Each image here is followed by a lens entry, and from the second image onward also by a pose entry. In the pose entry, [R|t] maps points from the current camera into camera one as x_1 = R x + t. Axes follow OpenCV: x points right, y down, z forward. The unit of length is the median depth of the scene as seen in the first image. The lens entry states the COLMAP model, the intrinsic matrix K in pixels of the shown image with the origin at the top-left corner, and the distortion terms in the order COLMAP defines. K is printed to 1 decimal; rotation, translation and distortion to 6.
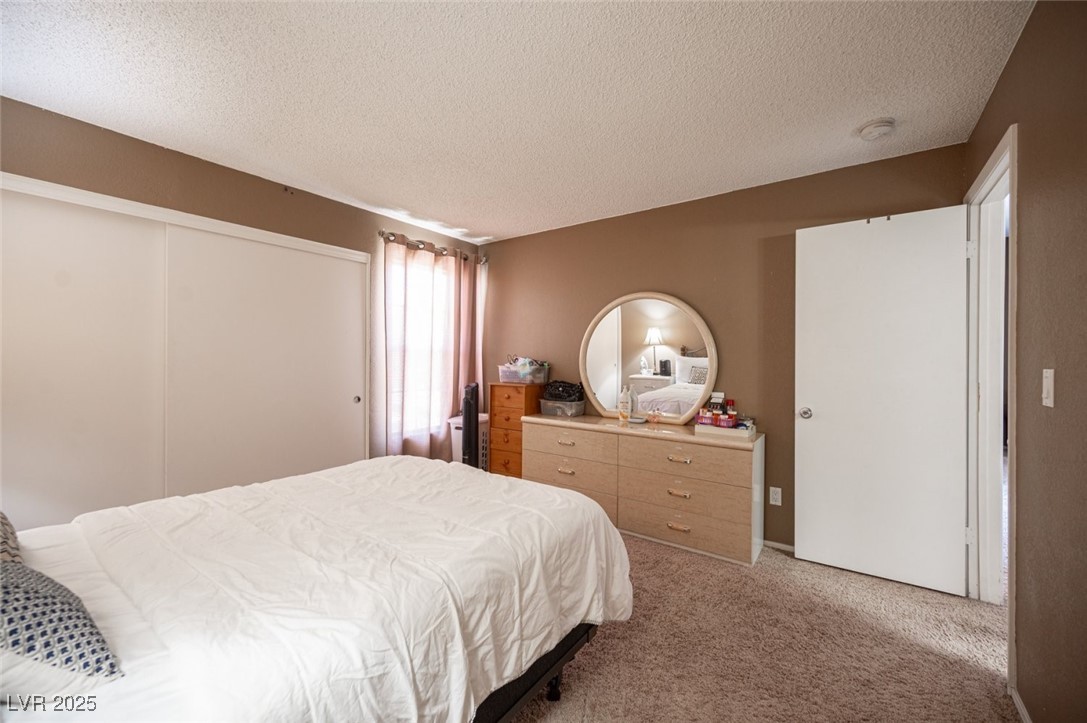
lens RADIAL K [[427.6, 0, 546.6], [0, 427.6, 361.3], [0, 0, 1]] dist [0.002959, 0.000158]
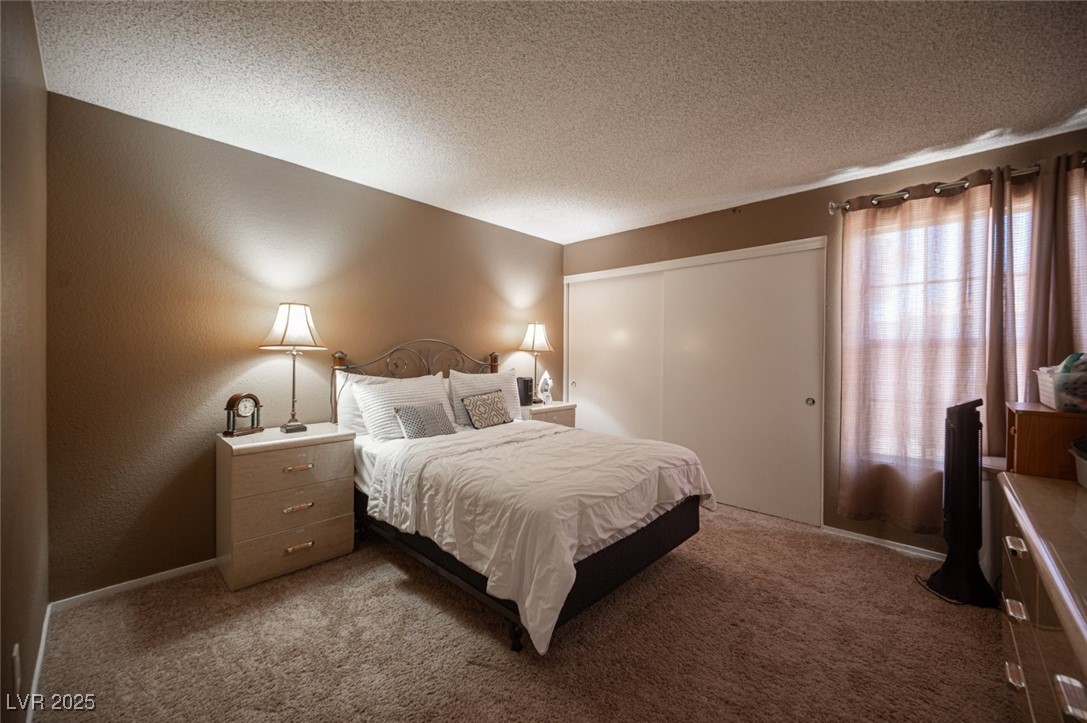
lens RADIAL K [[427.6, 0, 545.7], [0, 427.6, 357.9], [0, 0, 1]] dist [0.002959, 0.000158]
pose [[-0.127475, 0.000709, -0.991841, 0.514499], [-0.010344, 0.999944, 0.002044, 0.000420], [0.991788, 0.010520, -0.127461, 0.546333]]
